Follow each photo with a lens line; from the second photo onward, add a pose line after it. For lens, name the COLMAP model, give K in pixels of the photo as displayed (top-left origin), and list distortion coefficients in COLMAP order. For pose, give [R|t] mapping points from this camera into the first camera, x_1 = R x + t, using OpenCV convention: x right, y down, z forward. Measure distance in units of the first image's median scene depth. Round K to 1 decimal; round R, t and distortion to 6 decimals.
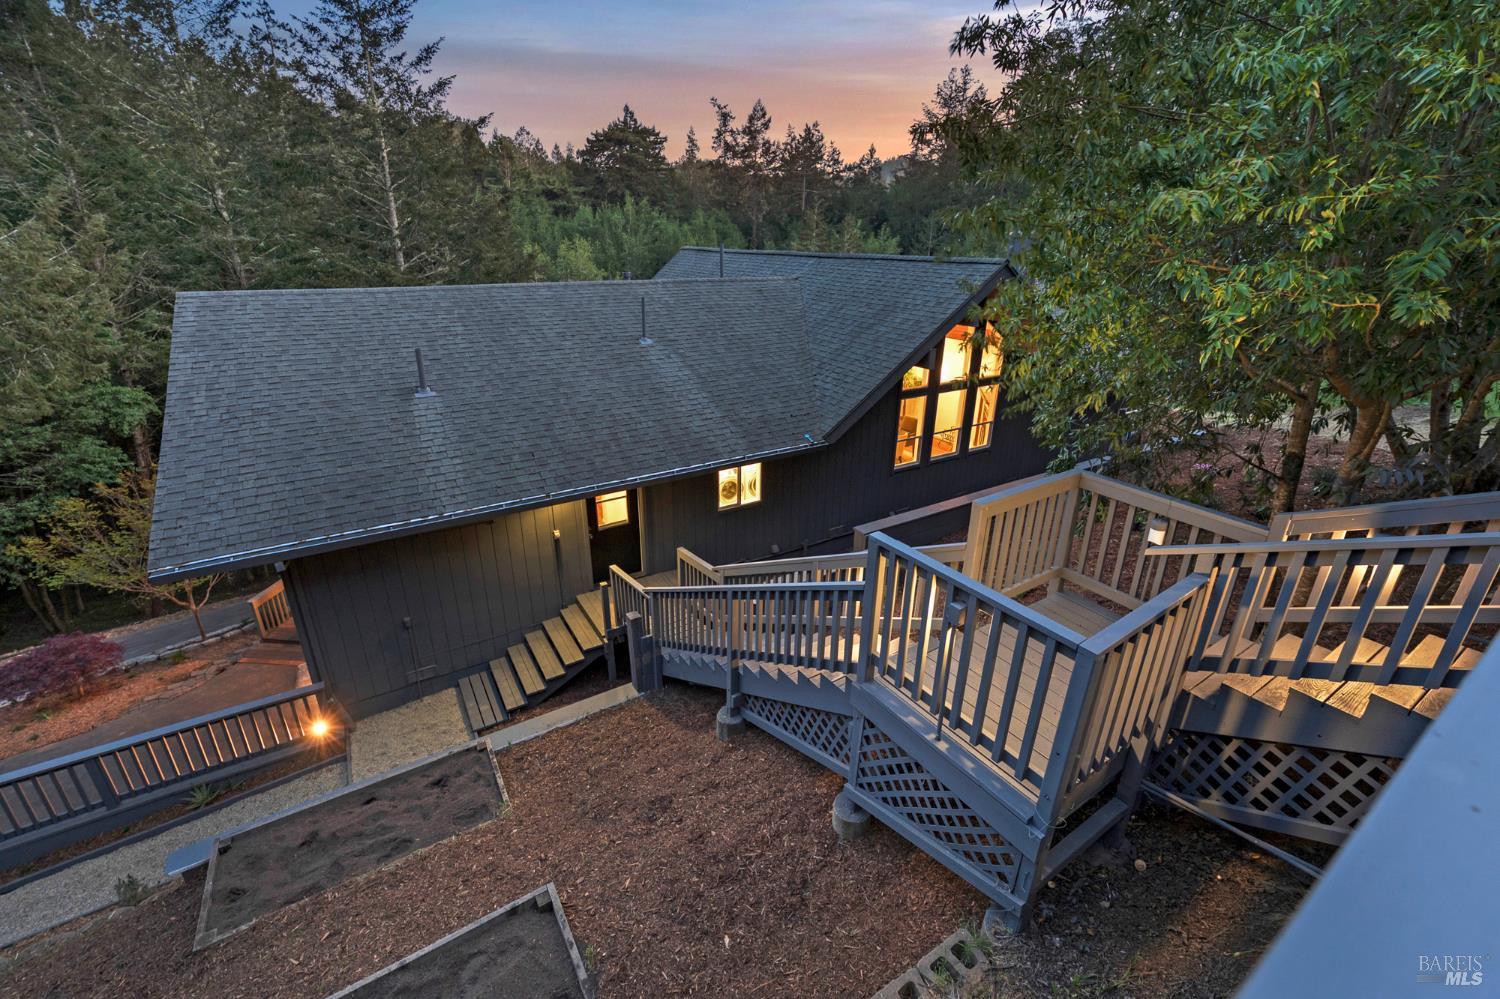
lens RADIAL K [[625.6, 0, 750.0], [0, 625.6, 499.5], [0, 0, 1]] dist [-0.000839, -0.000260]
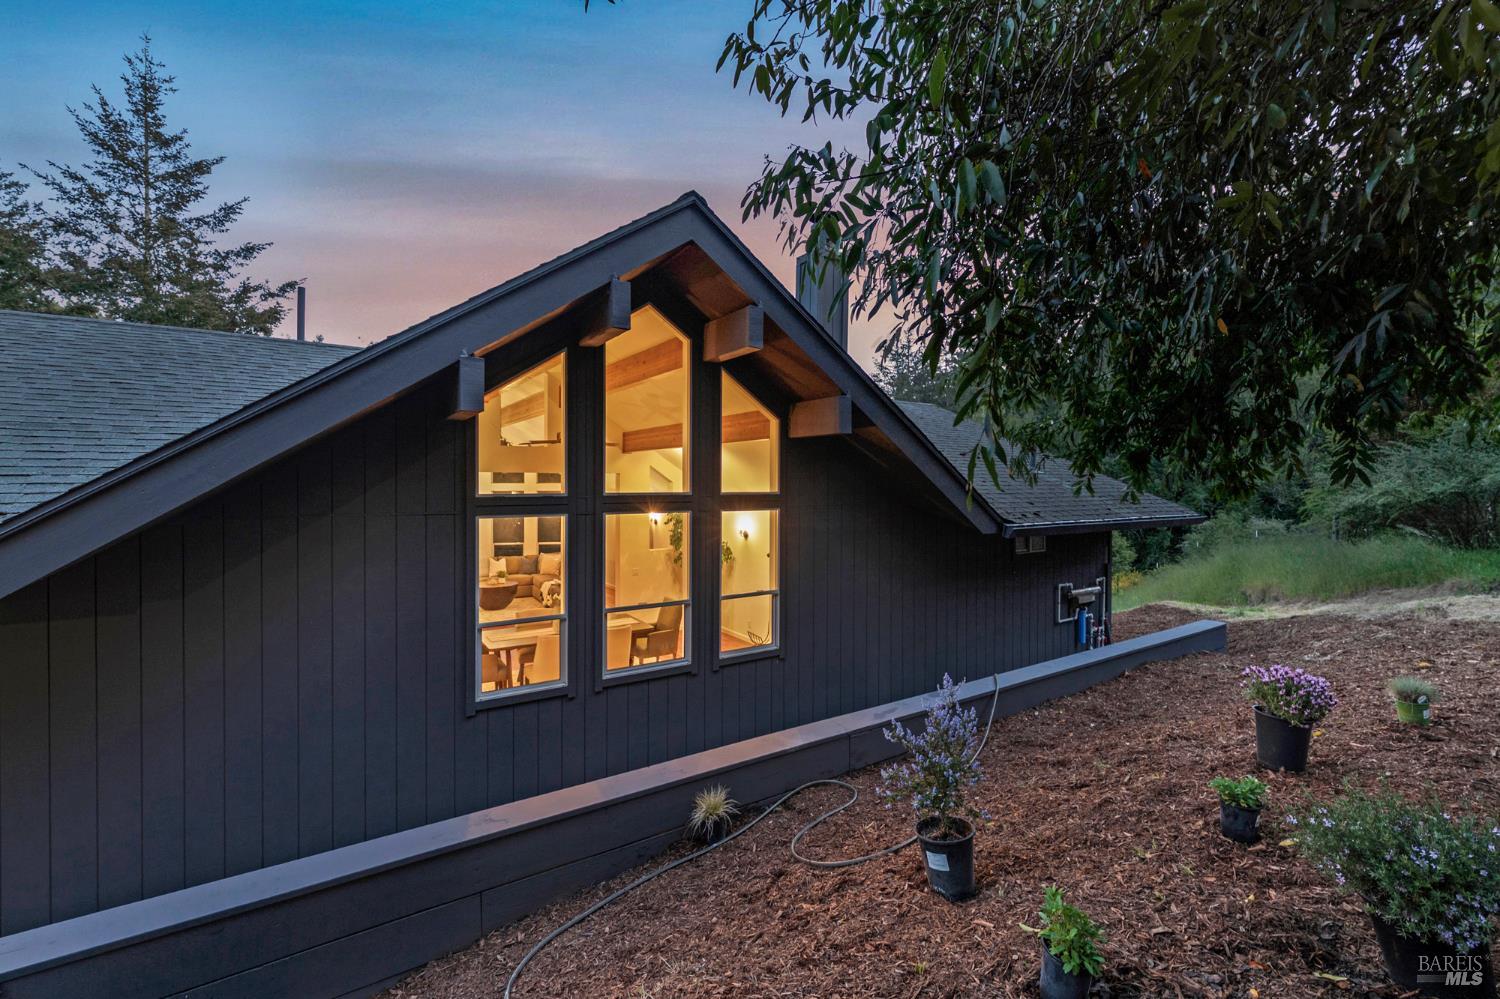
lens RADIAL K [[625.6, 0, 750.0], [0, 625.6, 499.5], [0, 0, 1]] dist [-0.000839, -0.000260]
pose [[0.999679, -0.006739, 0.024433, 0.339189], [0.014872, 0.936554, -0.350208, -0.026195], [-0.020523, 0.350459, 0.936353, 0.518489]]
